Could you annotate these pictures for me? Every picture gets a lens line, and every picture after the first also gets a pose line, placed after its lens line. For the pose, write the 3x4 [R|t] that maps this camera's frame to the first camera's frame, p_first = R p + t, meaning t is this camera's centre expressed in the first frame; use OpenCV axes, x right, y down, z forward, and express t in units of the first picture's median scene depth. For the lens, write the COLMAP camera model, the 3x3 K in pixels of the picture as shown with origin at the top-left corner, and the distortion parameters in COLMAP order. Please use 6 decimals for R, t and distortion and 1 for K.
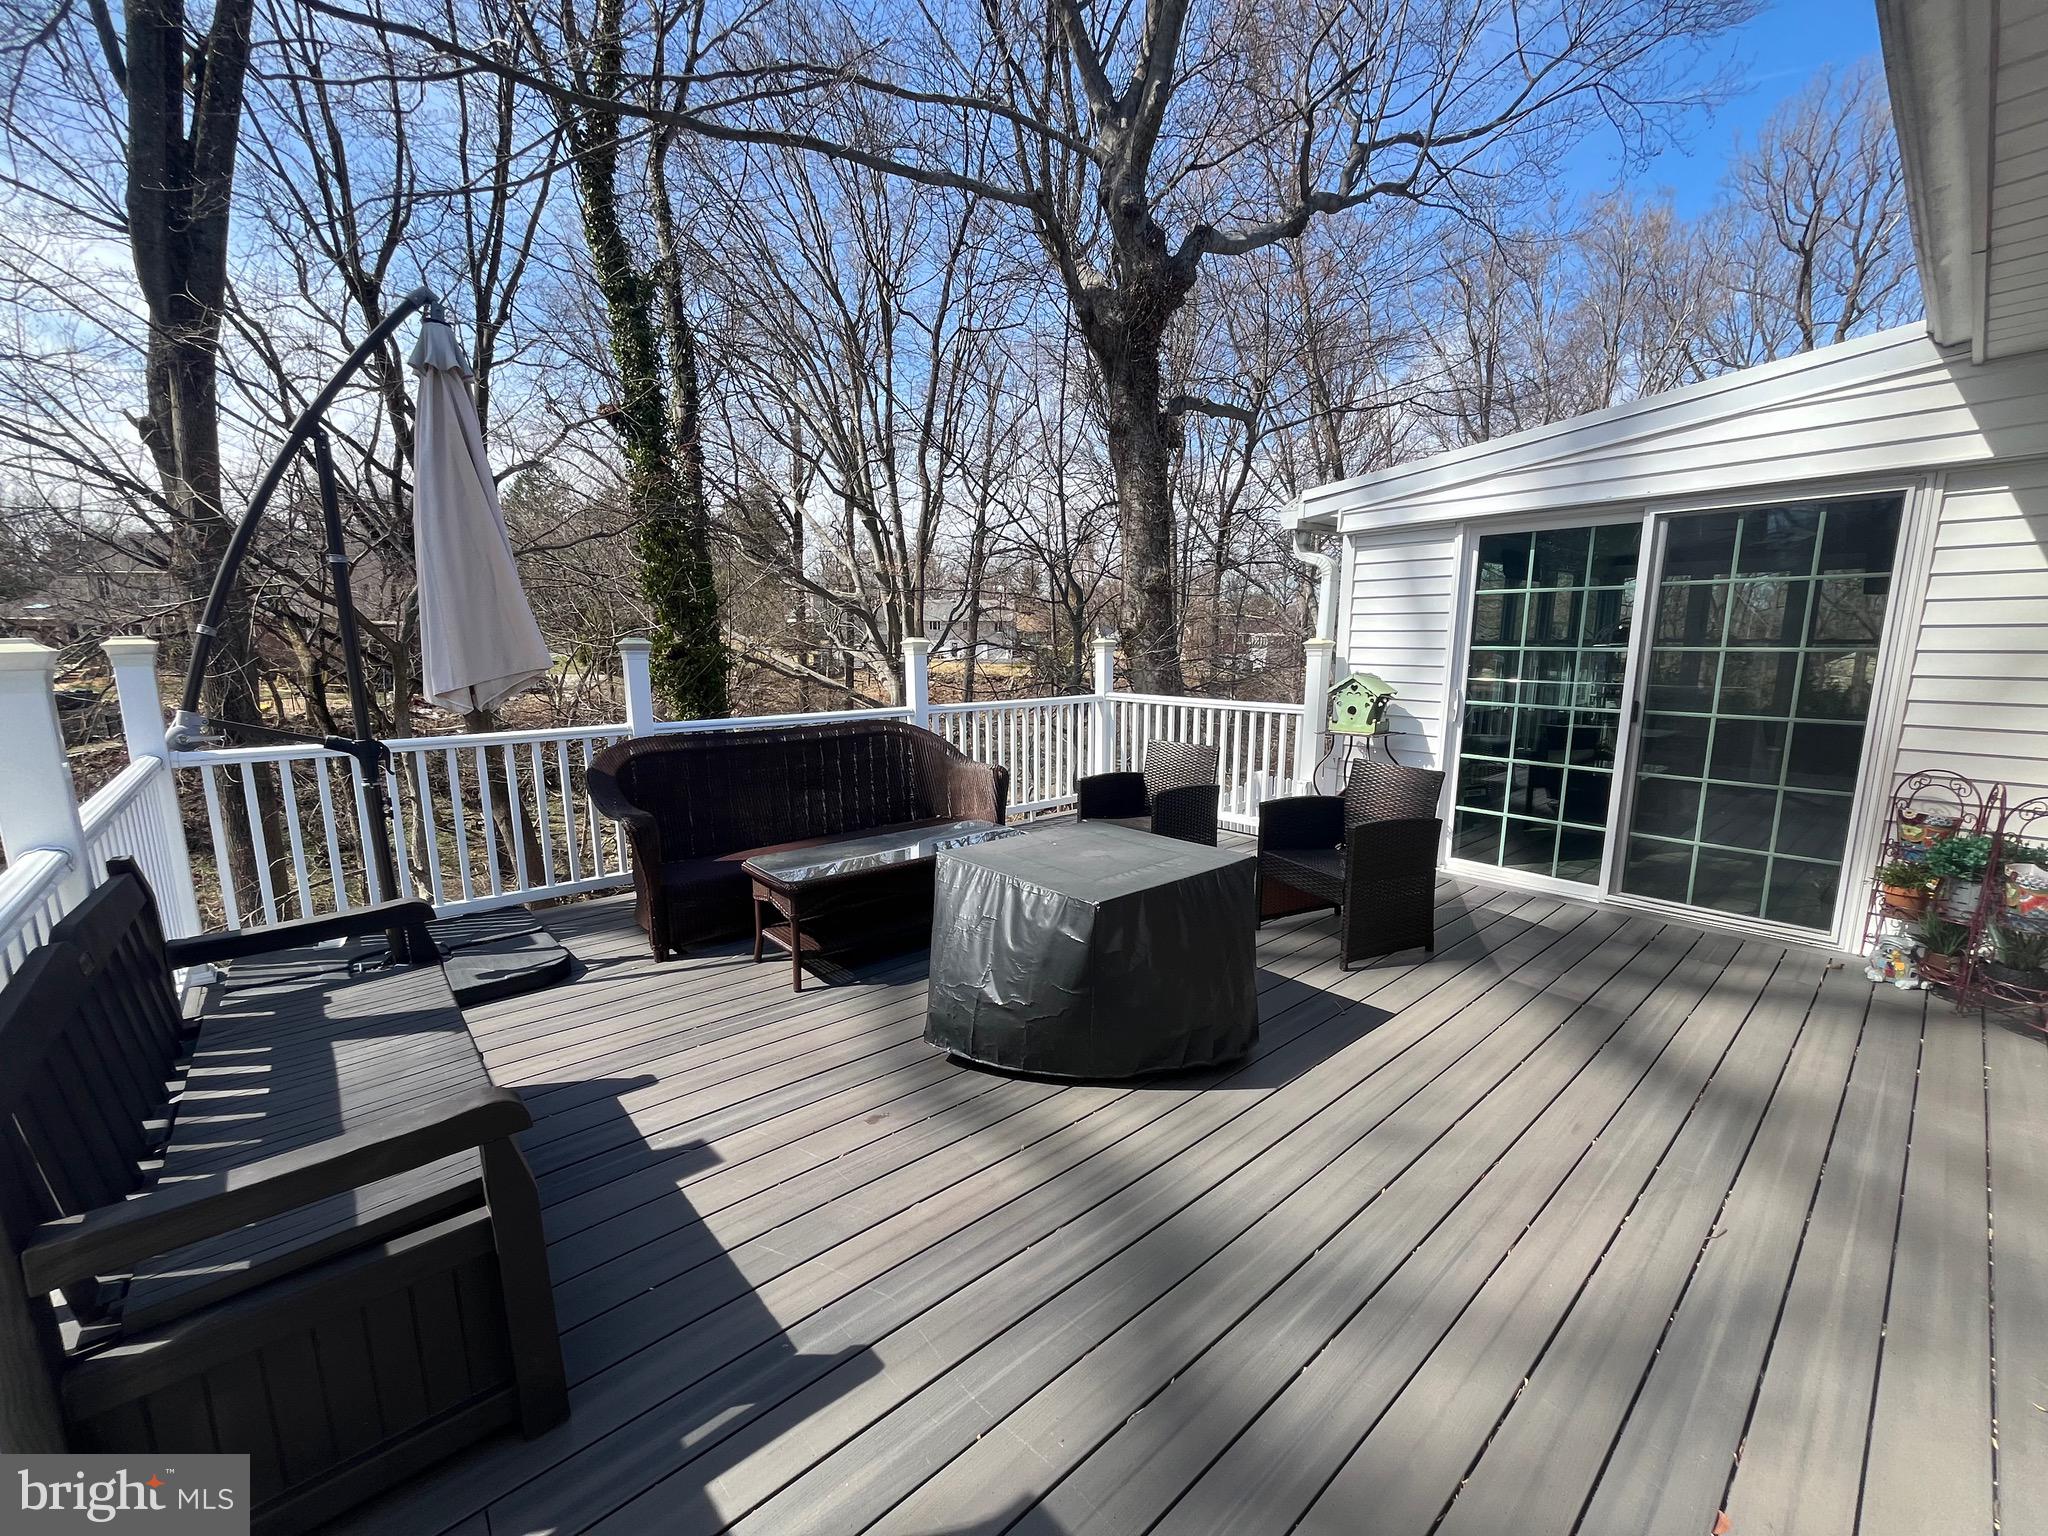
lens RADIAL K [[829.5, 0, 1026.2], [0, 829.5, 760.7], [0, 0, 1]] dist [-0.002887, -0.000288]
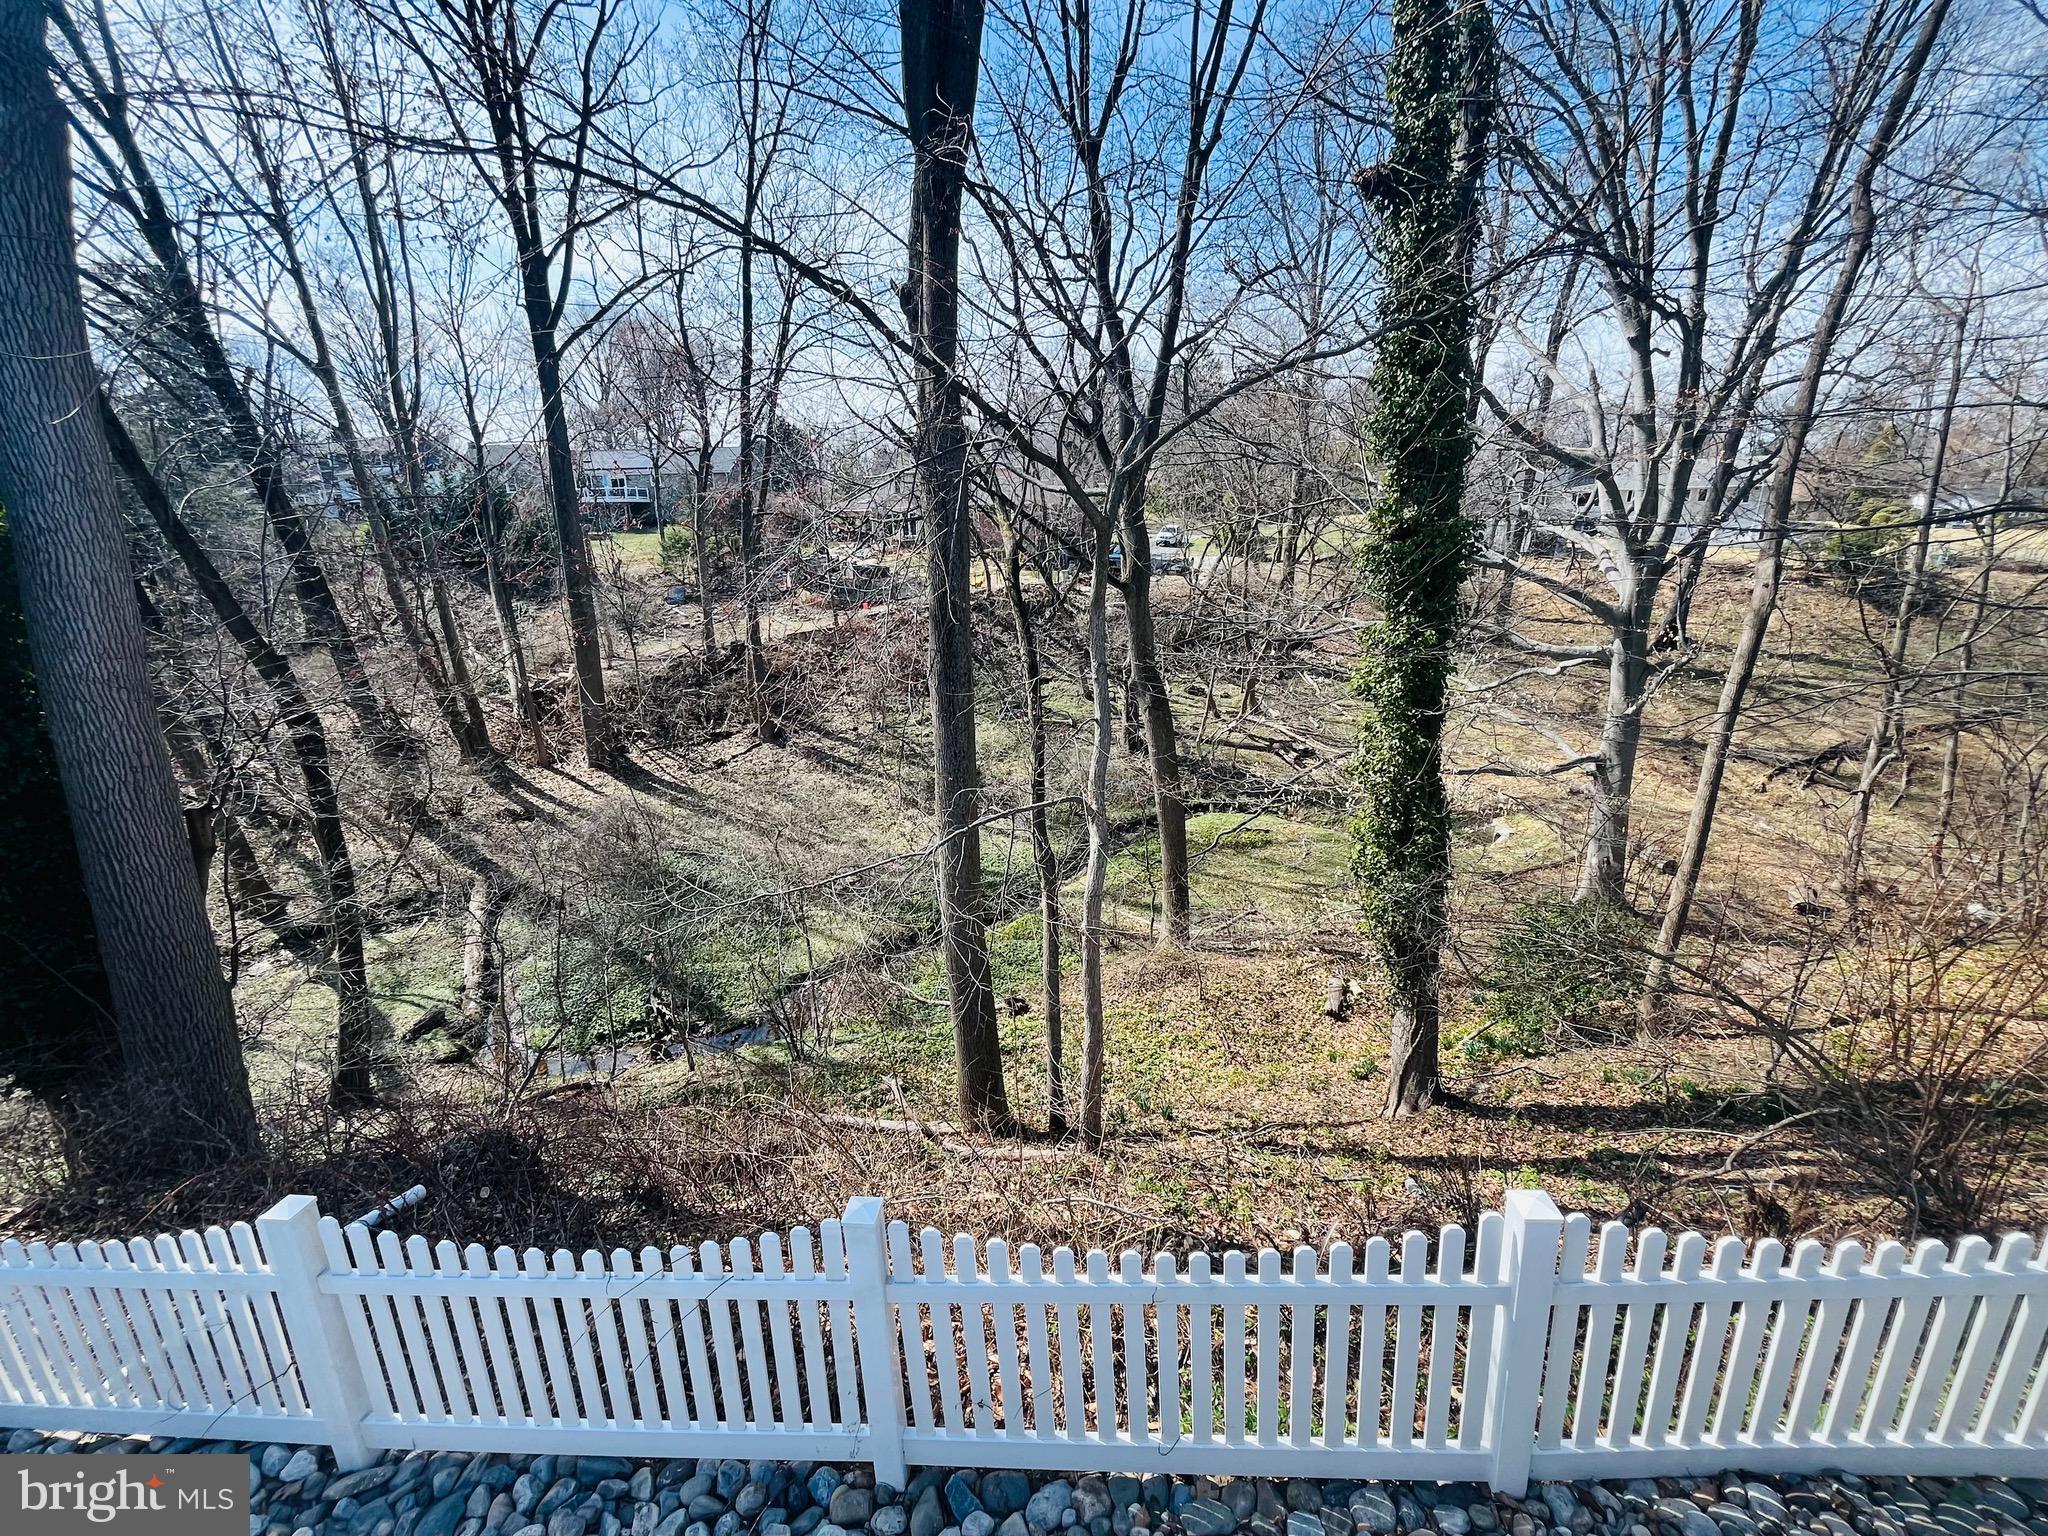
lens RADIAL K [[829.5, 0, 1032.7], [0, 829.5, 770.1], [0, 0, 1]] dist [-0.002887, -0.000288]
pose [[0.773077, 0.181707, -0.607730, -0.130859], [-0.097052, 0.980694, 0.169763, -0.013777], [0.626844, -0.072258, 0.775787, 0.156425]]
